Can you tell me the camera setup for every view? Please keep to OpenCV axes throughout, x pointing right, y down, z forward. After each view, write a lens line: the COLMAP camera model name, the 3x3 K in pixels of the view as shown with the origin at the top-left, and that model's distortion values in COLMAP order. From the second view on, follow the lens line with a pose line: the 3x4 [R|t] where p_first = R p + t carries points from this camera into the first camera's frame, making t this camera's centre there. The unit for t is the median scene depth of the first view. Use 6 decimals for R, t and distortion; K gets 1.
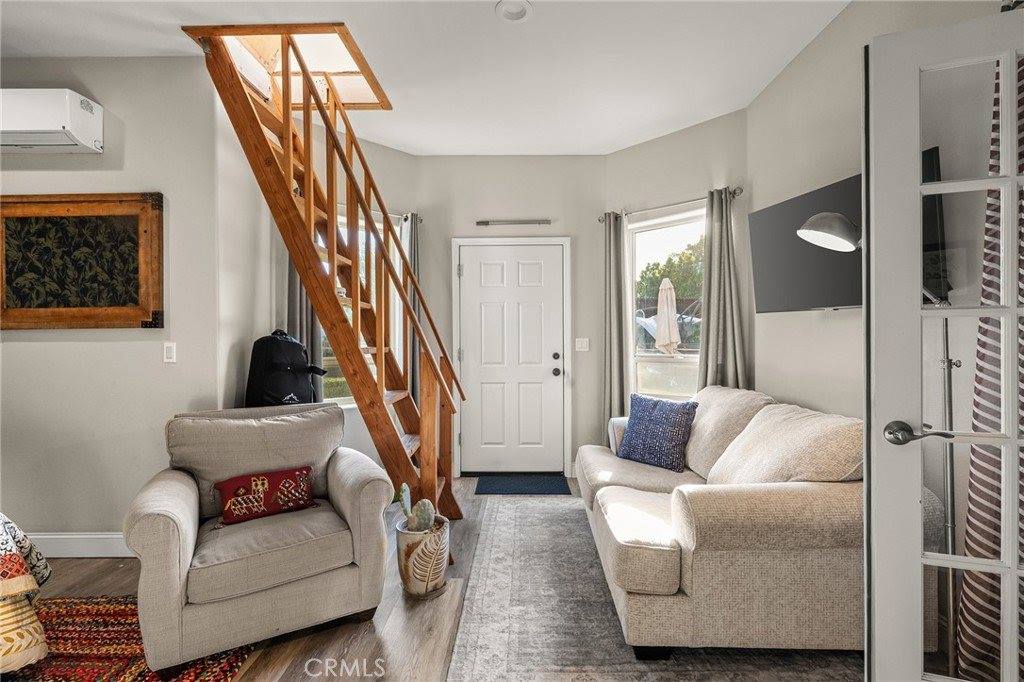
lens RADIAL K [[486.2, 0, 510.8], [0, 486.2, 340.8], [0, 0, 1]] dist [0.004045, 0.000504]
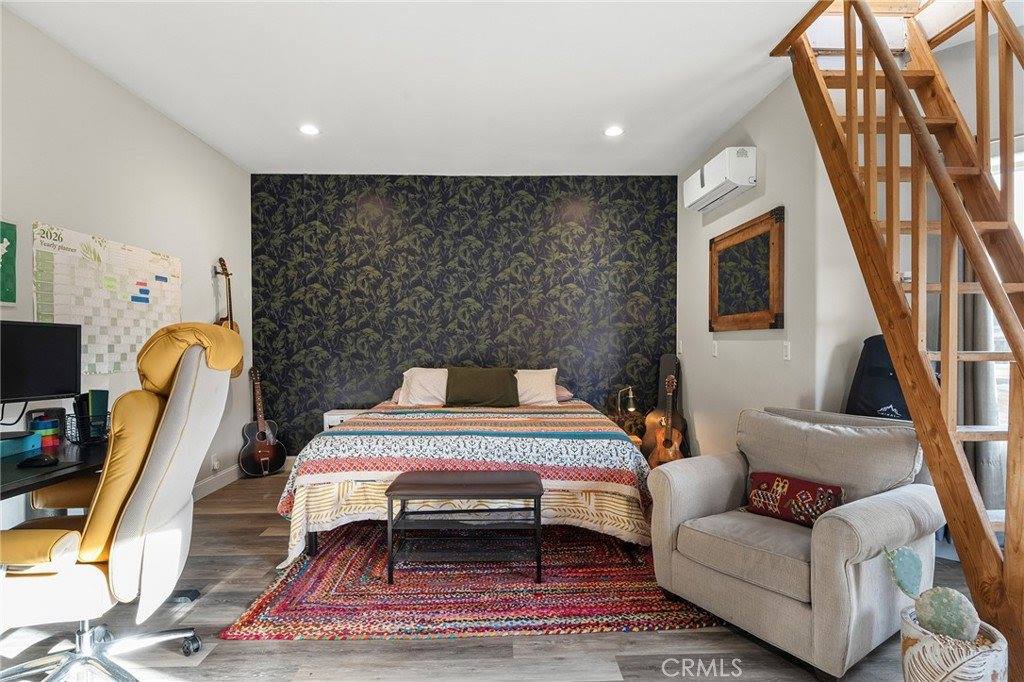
lens RADIAL K [[522.4, 0, 511.9], [0, 522.4, 338.1], [0, 0, 1]] dist [-0.001109, -0.000045]
pose [[0.025273, 0.004927, -0.999668, 0.461868], [0.000029, 0.999988, 0.004929, -0.010848], [0.999681, -0.000153, 0.025272, 0.367036]]
